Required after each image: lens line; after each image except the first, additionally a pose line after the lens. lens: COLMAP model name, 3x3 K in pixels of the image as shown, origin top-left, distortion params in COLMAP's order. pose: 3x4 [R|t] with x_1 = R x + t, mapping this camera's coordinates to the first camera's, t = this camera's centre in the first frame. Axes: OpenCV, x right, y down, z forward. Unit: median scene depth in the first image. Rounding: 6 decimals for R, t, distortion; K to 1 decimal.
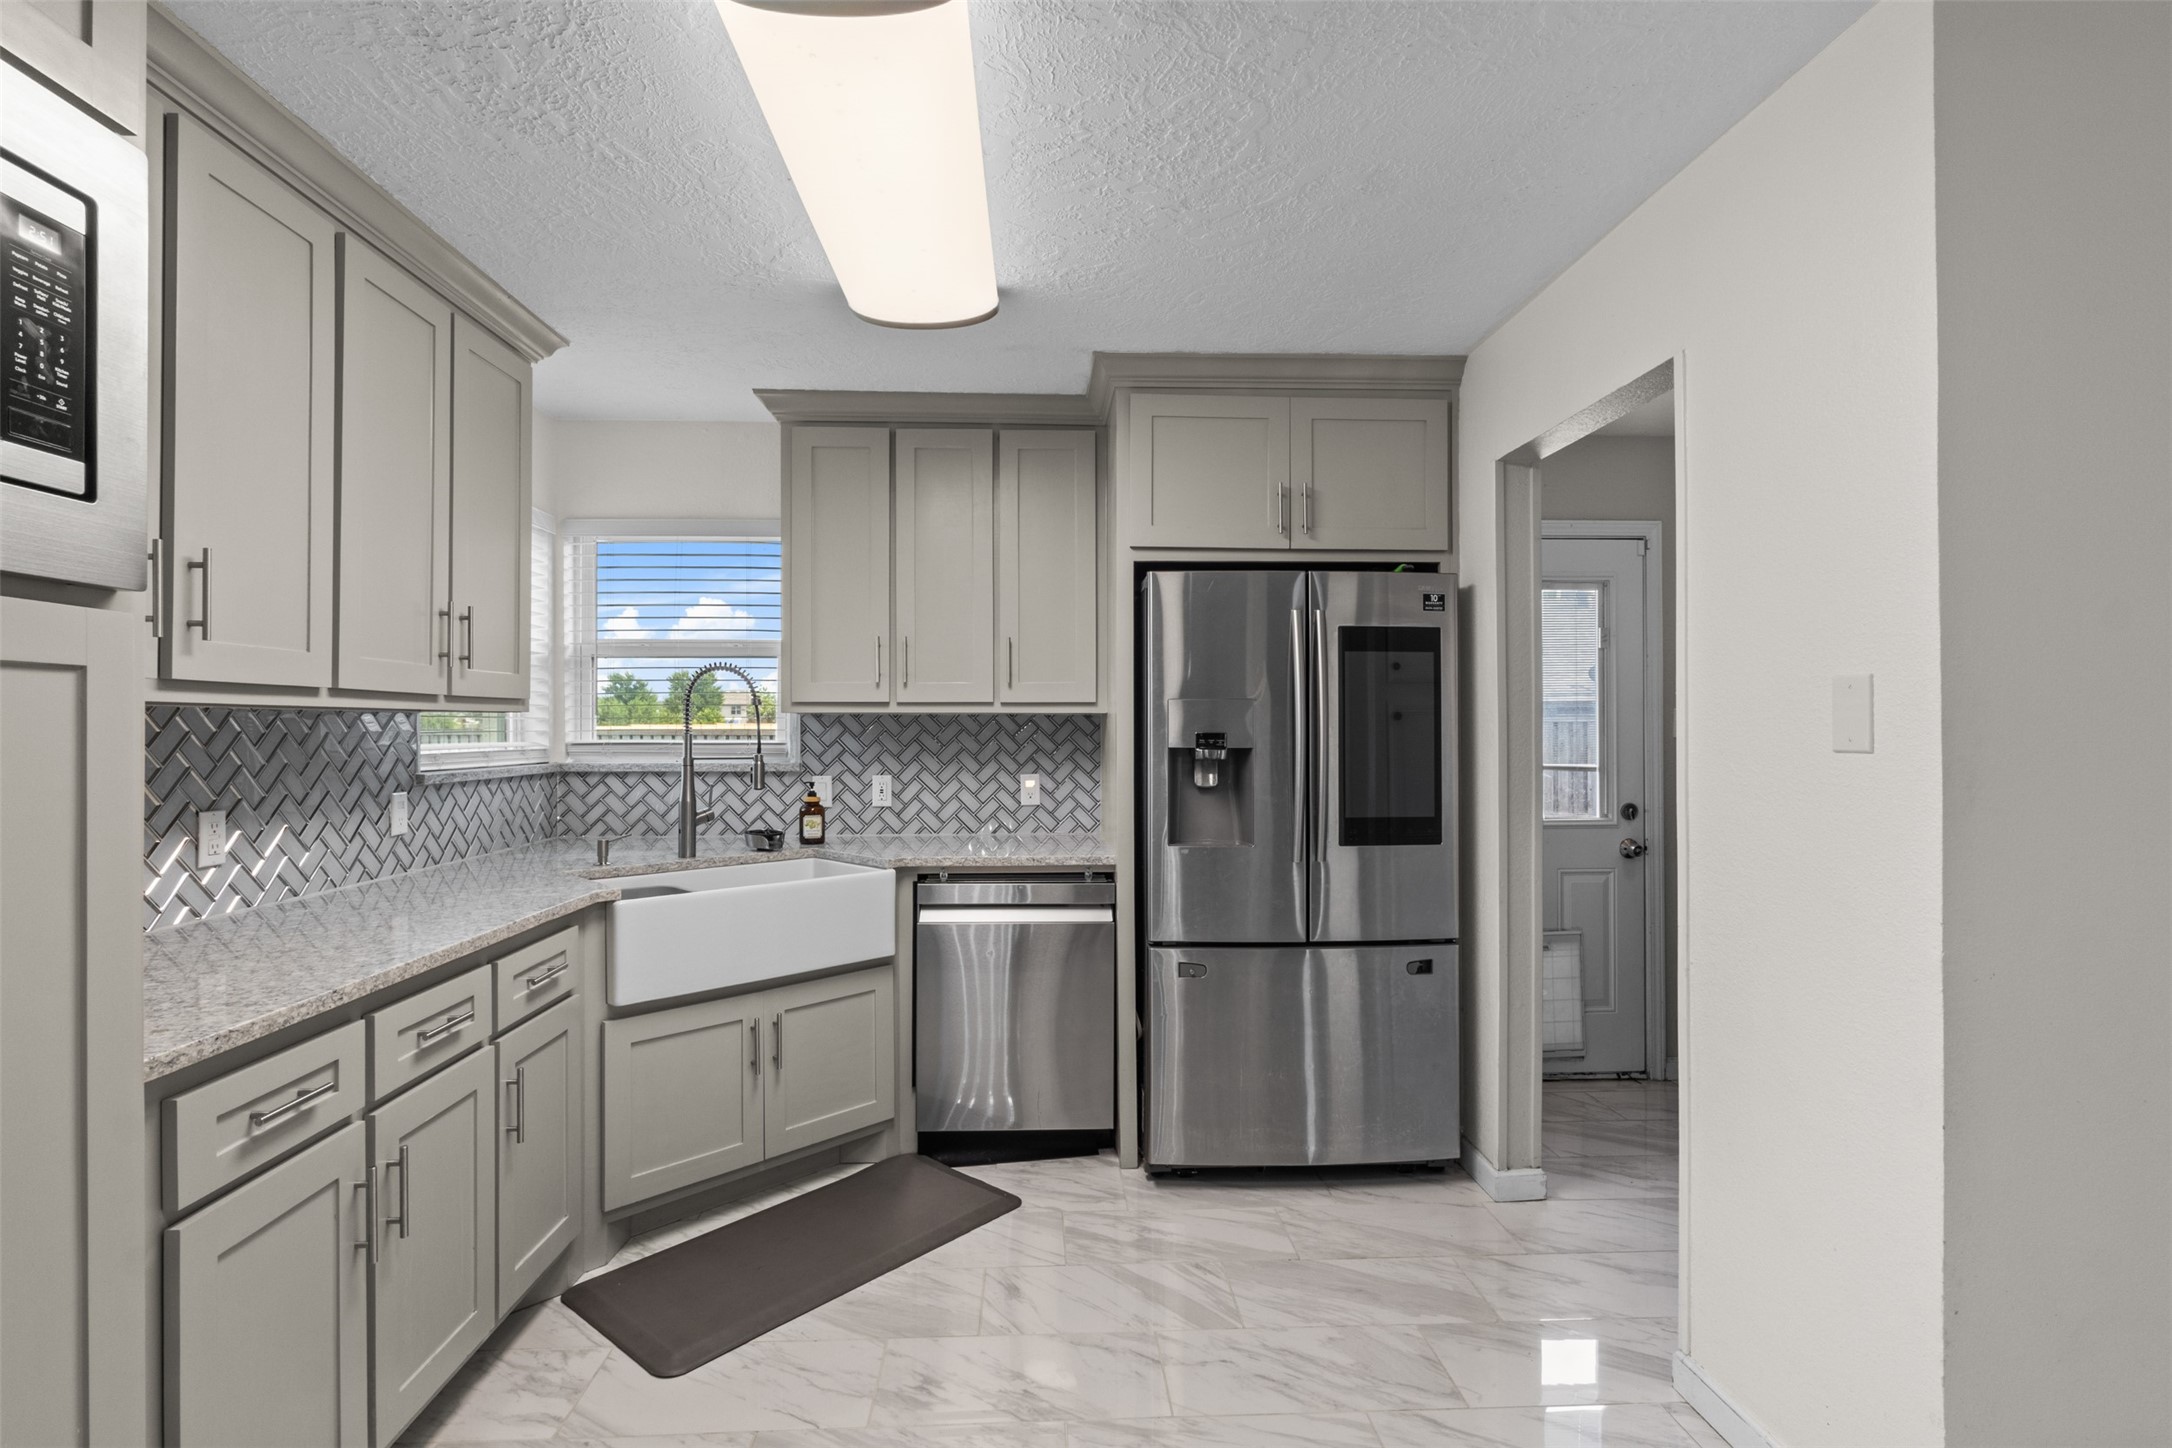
lens RADIAL K [[1066.0, 0, 1091.2], [0, 1066.0, 720.0], [0, 0, 1]] dist [-0.001605, -0.000174]
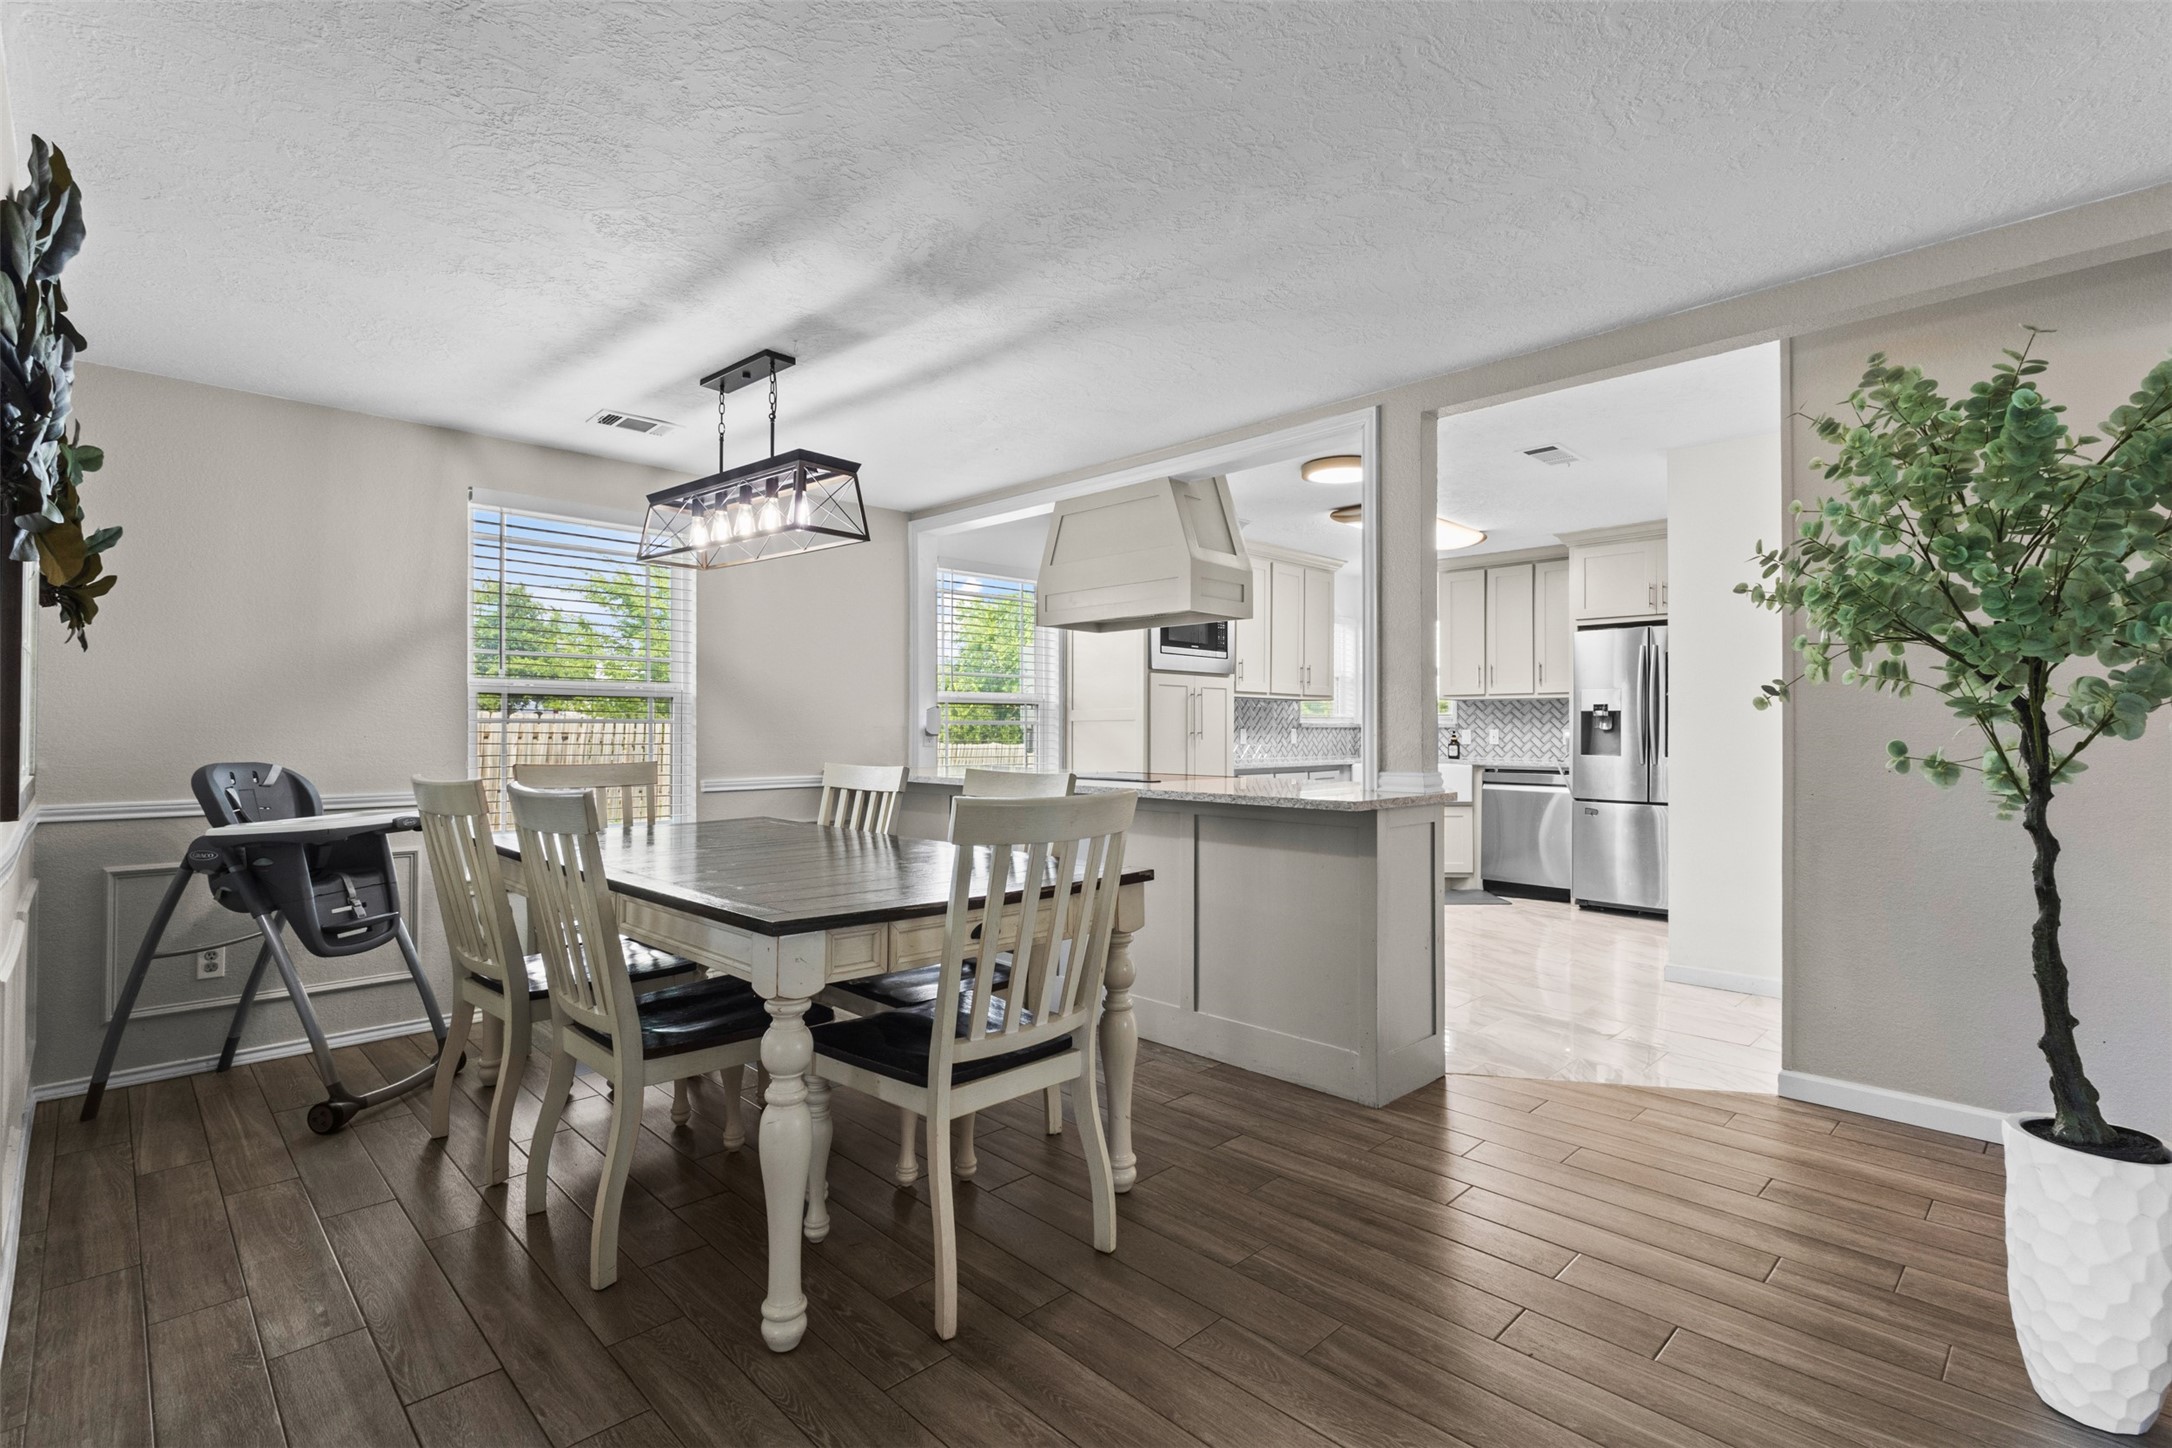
lens RADIAL K [[999.7, 0, 1075.1], [0, 999.7, 725.2], [0, 0, 1]] dist [0.001109, 0.000746]
pose [[0.659894, -0.001349, -0.751357, 0.949023], [0.003298, 0.999994, 0.001101, 0.049908], [0.751351, -0.003204, 0.659895, -1.176969]]
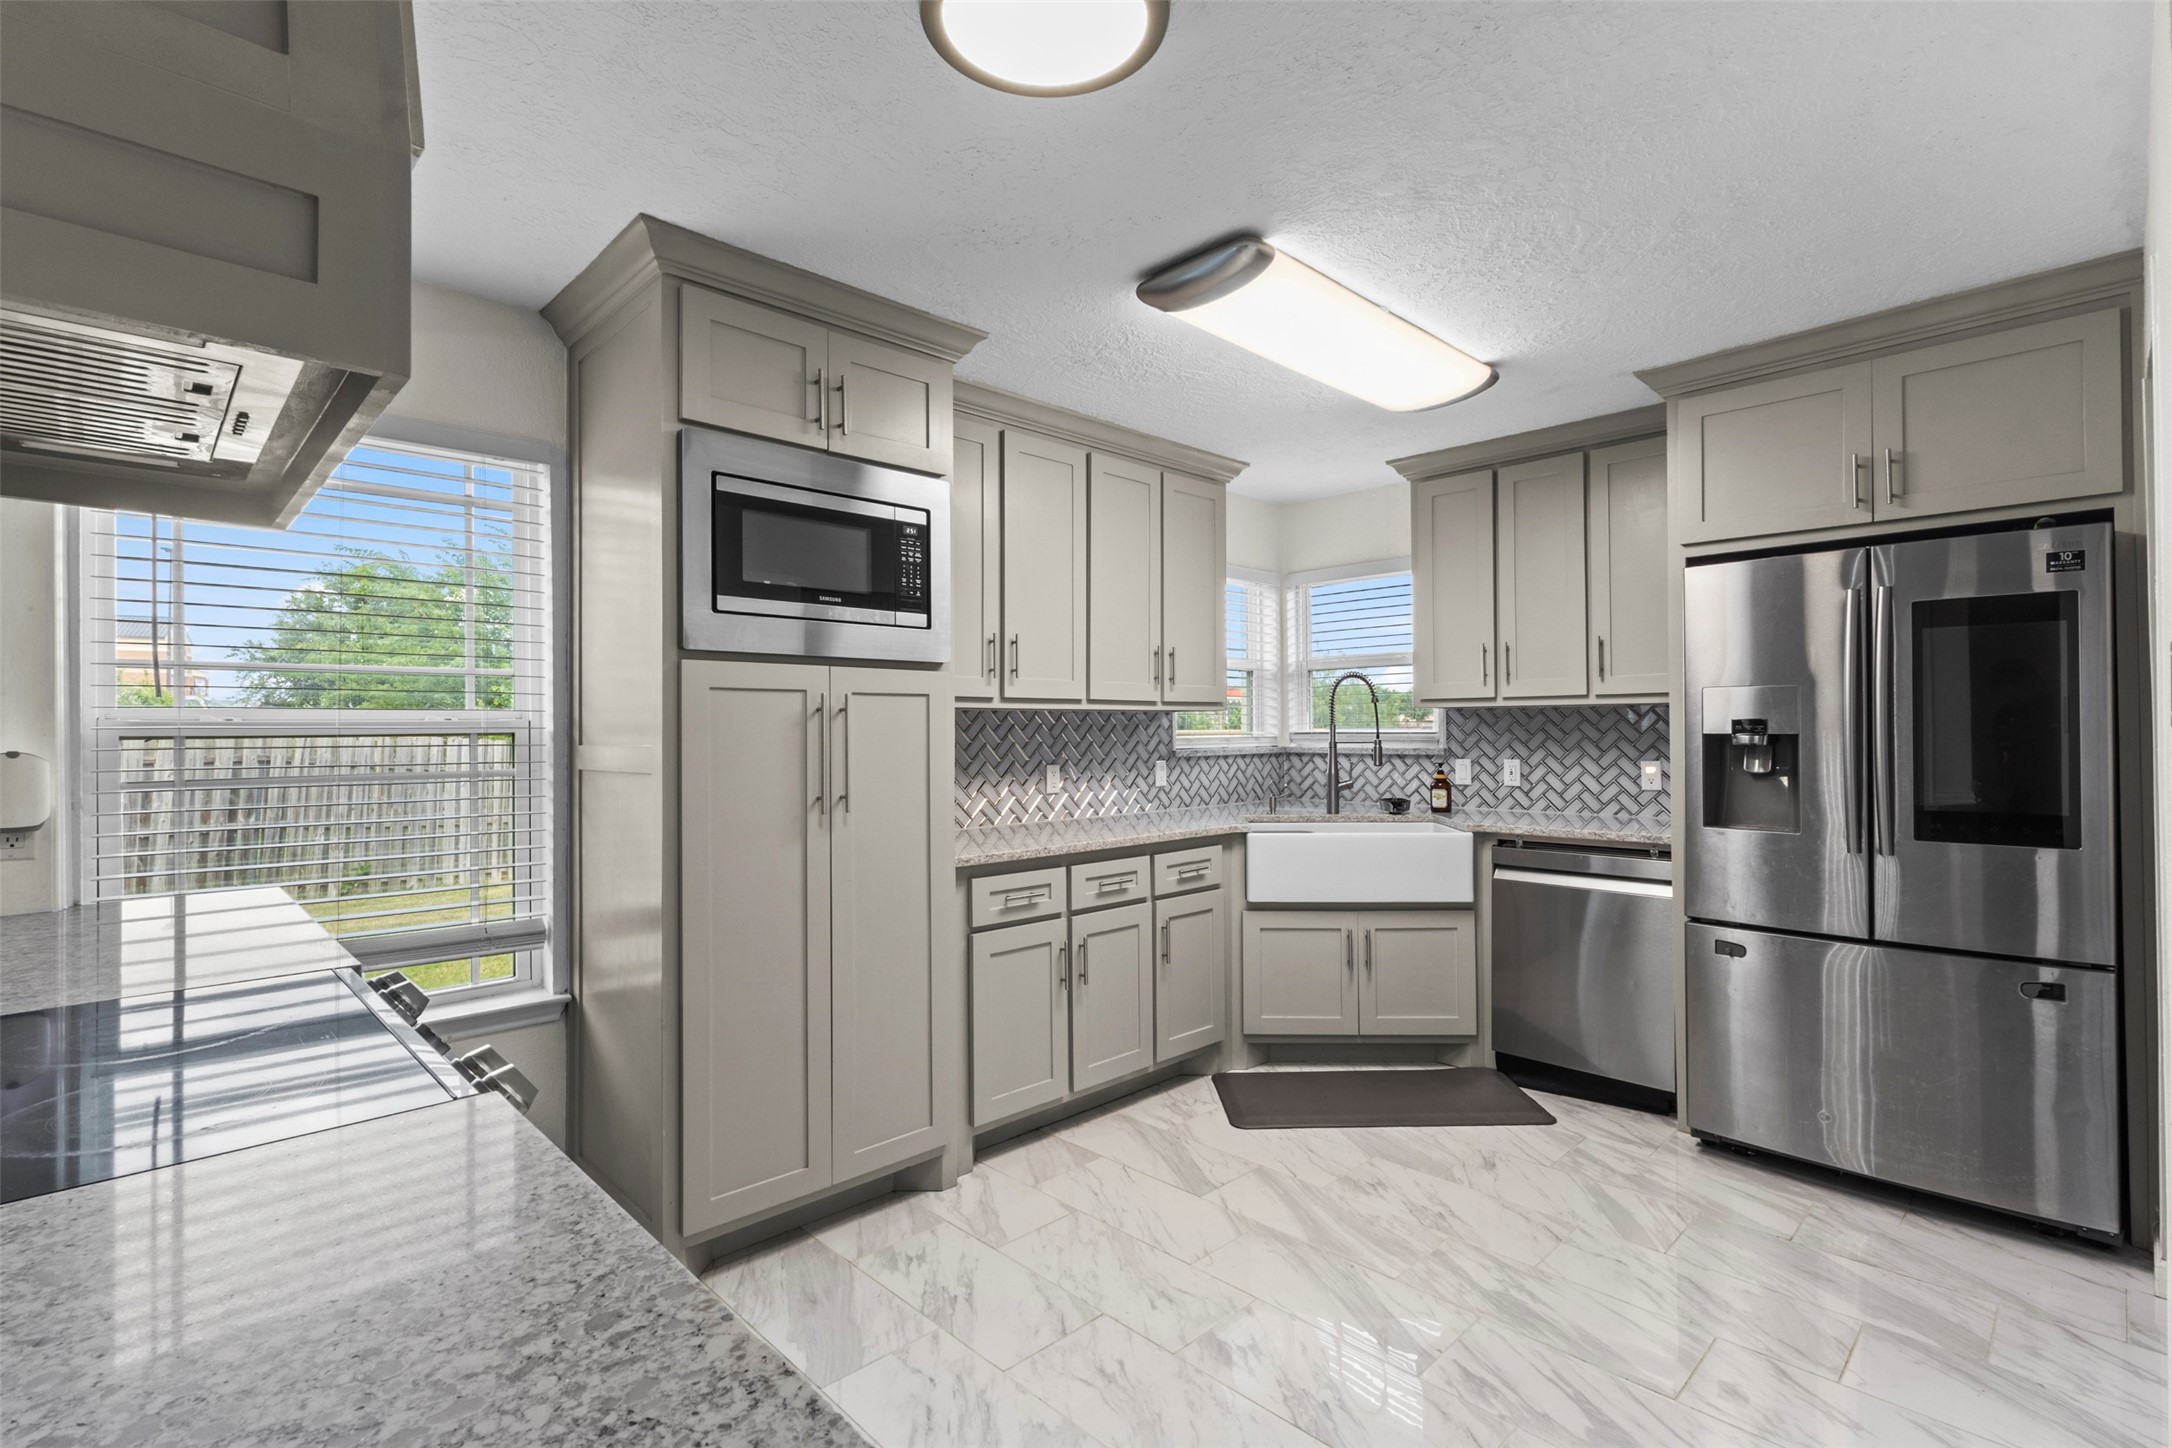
lens RADIAL K [[999.7, 0, 1068.3], [0, 999.7, 718.7], [0, 0, 1]] dist [0.001109, 0.000746]
pose [[0.652159, -0.011841, -0.757990, 0.413877], [0.011954, 0.999914, -0.005335, 0.008814], [0.757988, -0.005582, 0.652244, -0.115154]]
